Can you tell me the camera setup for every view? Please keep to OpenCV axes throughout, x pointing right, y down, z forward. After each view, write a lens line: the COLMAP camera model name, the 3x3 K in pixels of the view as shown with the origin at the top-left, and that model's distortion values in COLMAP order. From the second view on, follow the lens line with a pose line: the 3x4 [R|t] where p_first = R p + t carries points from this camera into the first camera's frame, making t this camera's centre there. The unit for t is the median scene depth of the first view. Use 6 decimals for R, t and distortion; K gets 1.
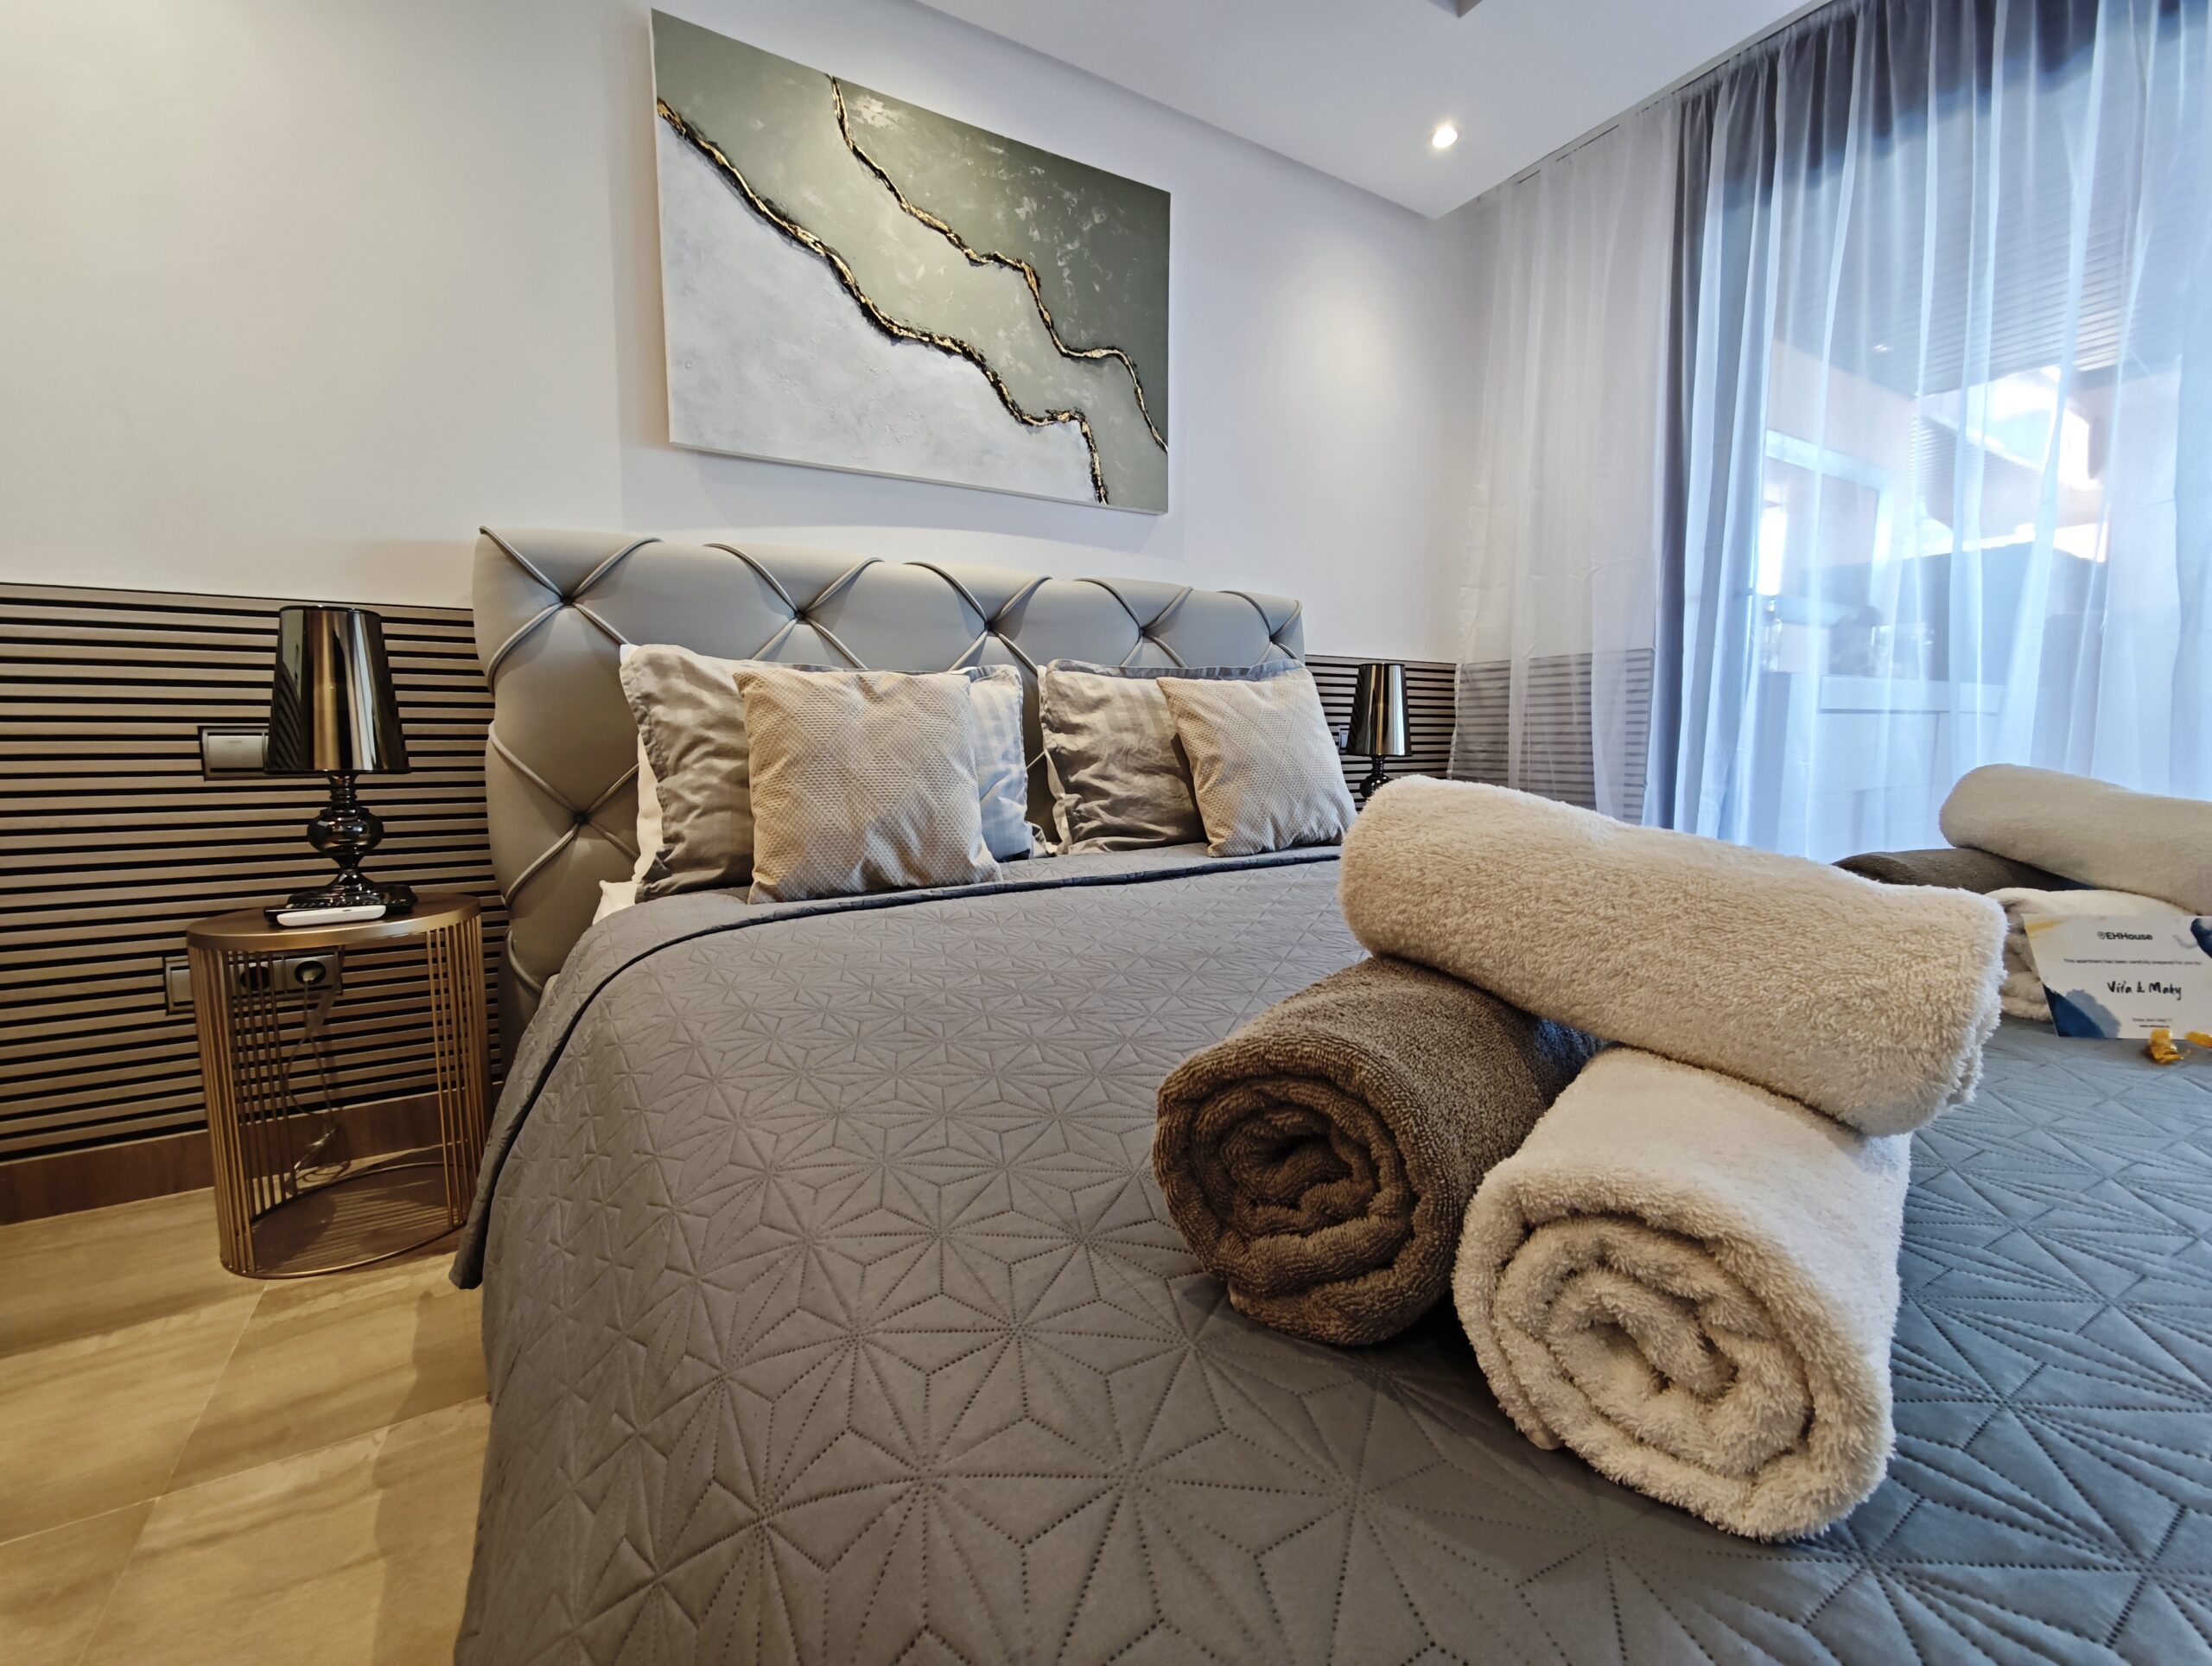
lens RADIAL K [[919.5, 0, 1099.5], [0, 919.5, 827.5], [0, 0, 1]] dist [-0.000201, 0.000817]
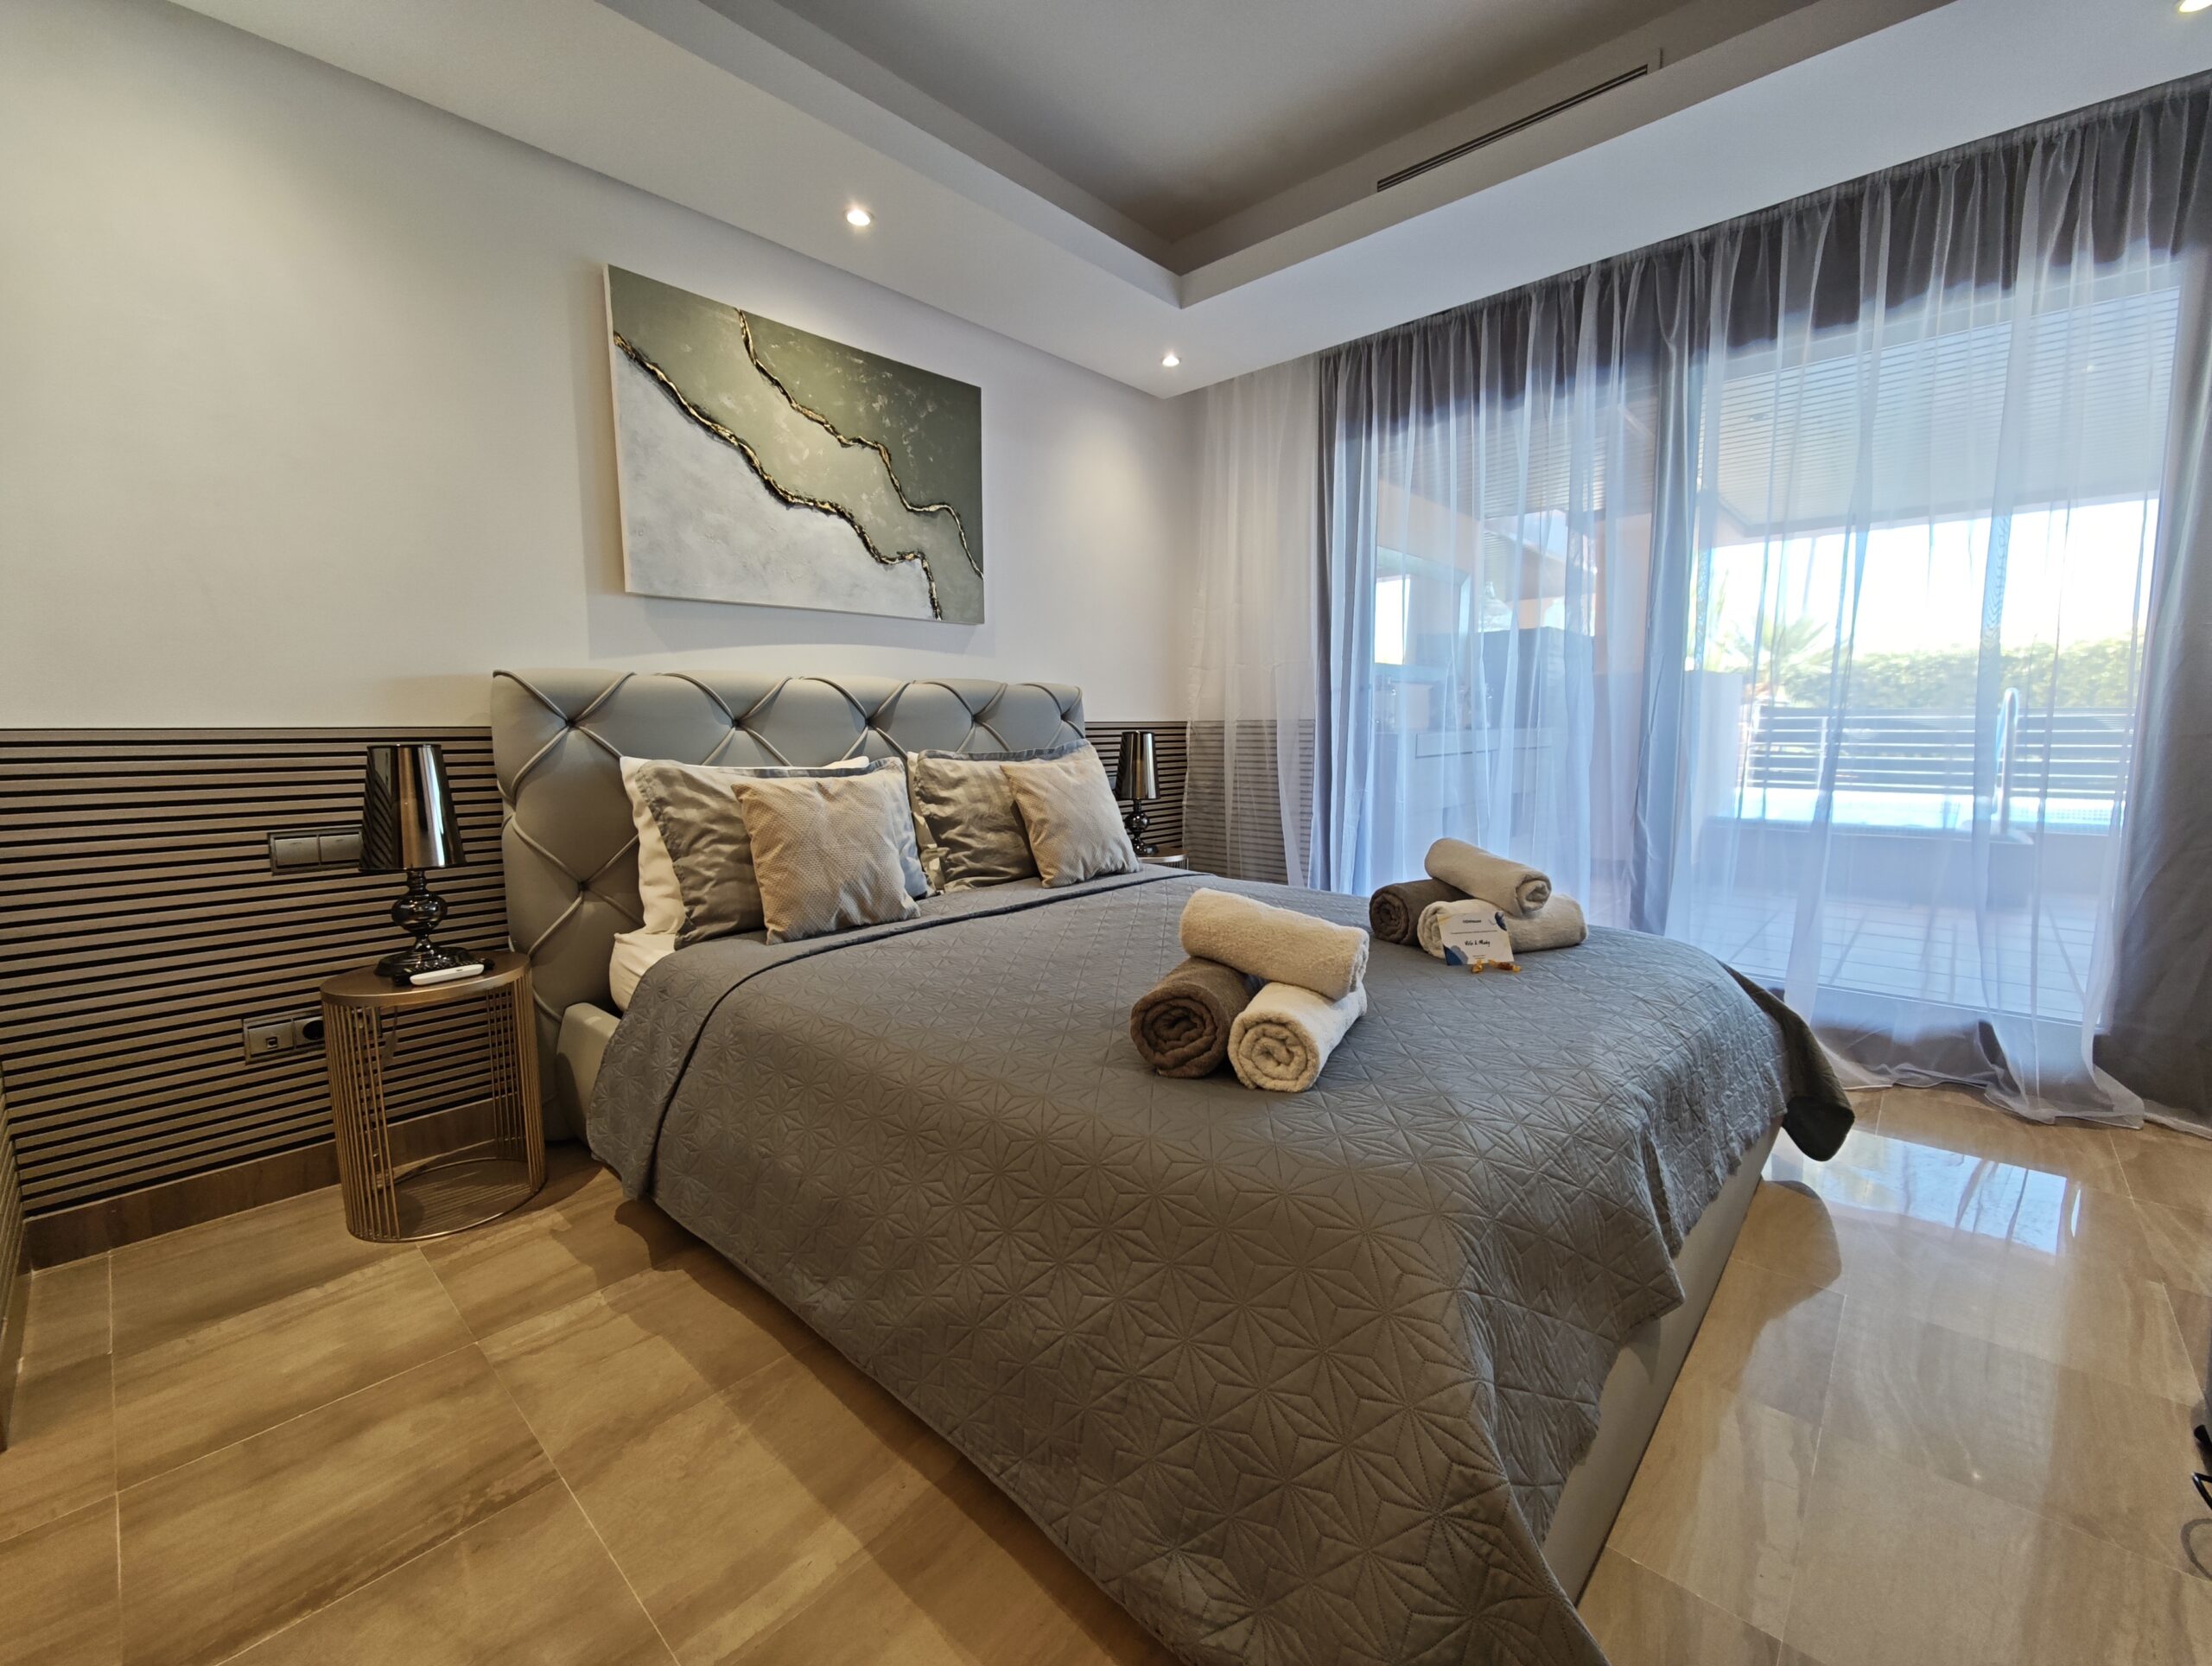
lens RADIAL K [[919.5, 0, 1099.5], [0, 919.5, 827.5], [0, 0, 1]] dist [-0.000201, 0.000817]
pose [[0.958556, -0.034621, 0.282794, -0.204307], [0.031681, 0.999386, 0.014963, -0.083190], [-0.283139, -0.005384, 0.959064, -0.434135]]
